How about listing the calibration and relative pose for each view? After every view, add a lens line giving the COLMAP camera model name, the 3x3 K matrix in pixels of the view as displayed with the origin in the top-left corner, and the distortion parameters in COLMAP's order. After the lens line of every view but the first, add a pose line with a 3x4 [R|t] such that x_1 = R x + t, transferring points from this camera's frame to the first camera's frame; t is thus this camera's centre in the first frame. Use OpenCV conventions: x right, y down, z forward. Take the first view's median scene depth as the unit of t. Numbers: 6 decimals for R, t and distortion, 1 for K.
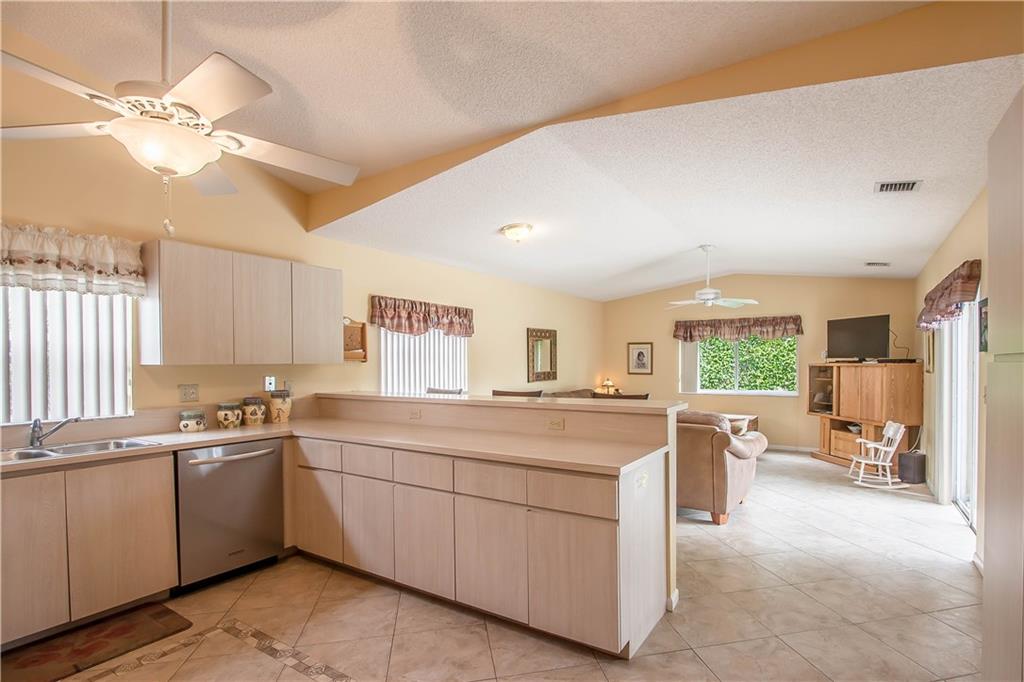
lens RADIAL K [[492.7, 0, 546.8], [0, 492.7, 366.4], [0, 0, 1]] dist [-0.008952, 0.000678]
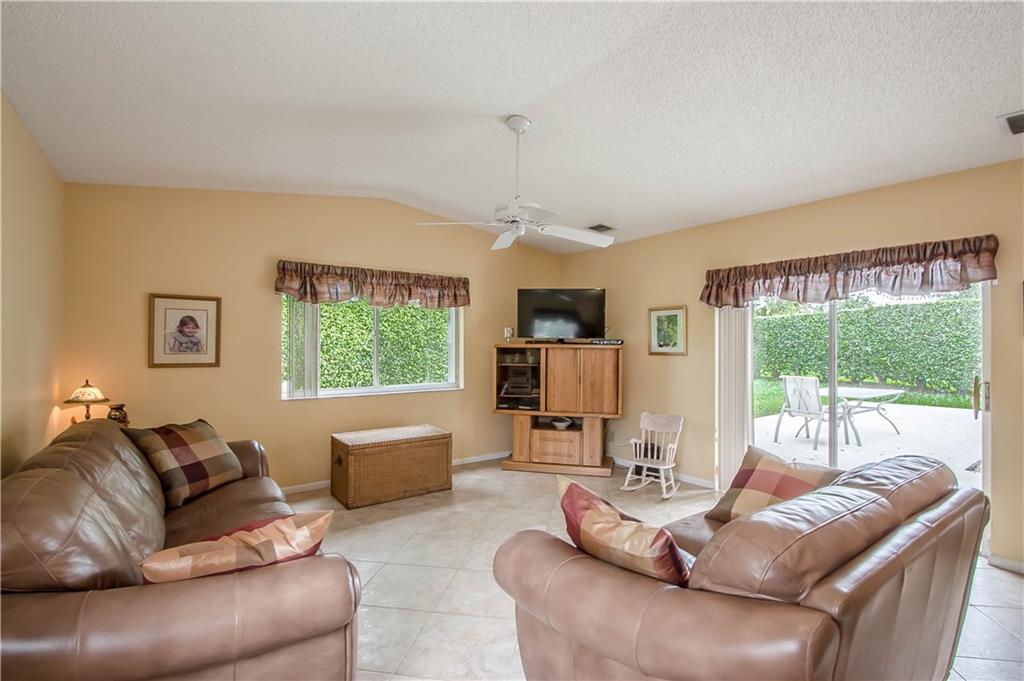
lens RADIAL K [[477.3, 0, 524.2], [0, 477.3, 337.5], [0, 0, 1]] dist [-0.013497, 0.001094]
pose [[0.365649, 0.015278, 0.930627, -0.177321], [-0.000494, 0.999868, -0.016220, -0.006253], [-0.930753, 0.005471, 0.365608, 0.990403]]
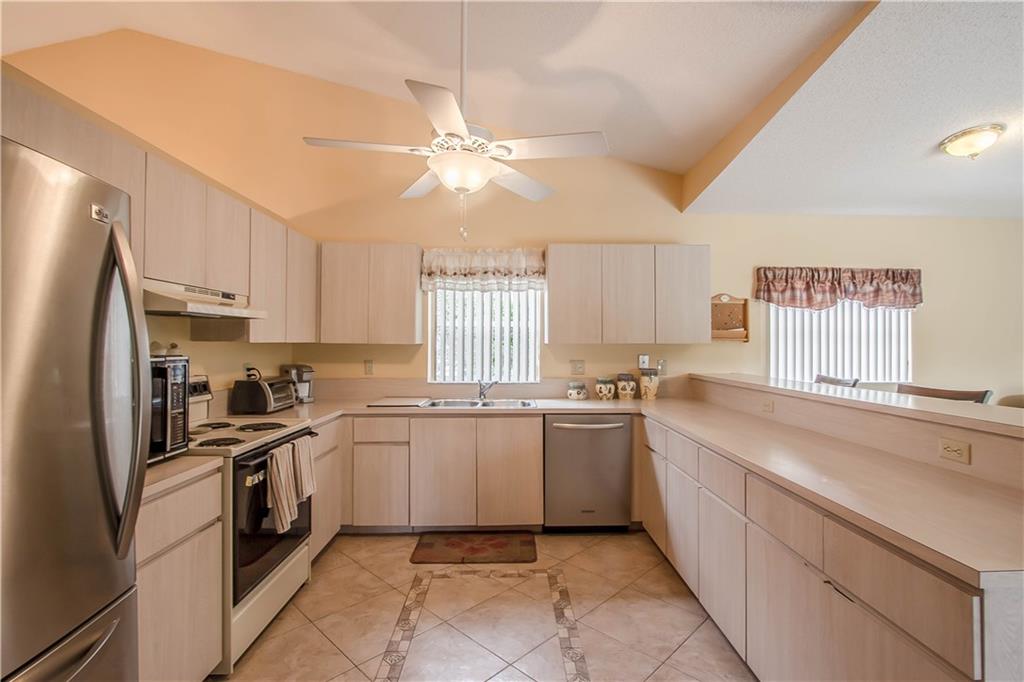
lens RADIAL K [[477.3, 0, 524.2], [0, 477.3, 338.0], [0, 0, 1]] dist [-0.013497, 0.001094]
pose [[0.558762, -0.001293, -0.829327, 0.117571], [-0.011806, 0.999885, -0.009513, -0.003234], [0.829244, 0.015106, 0.558682, 0.164486]]
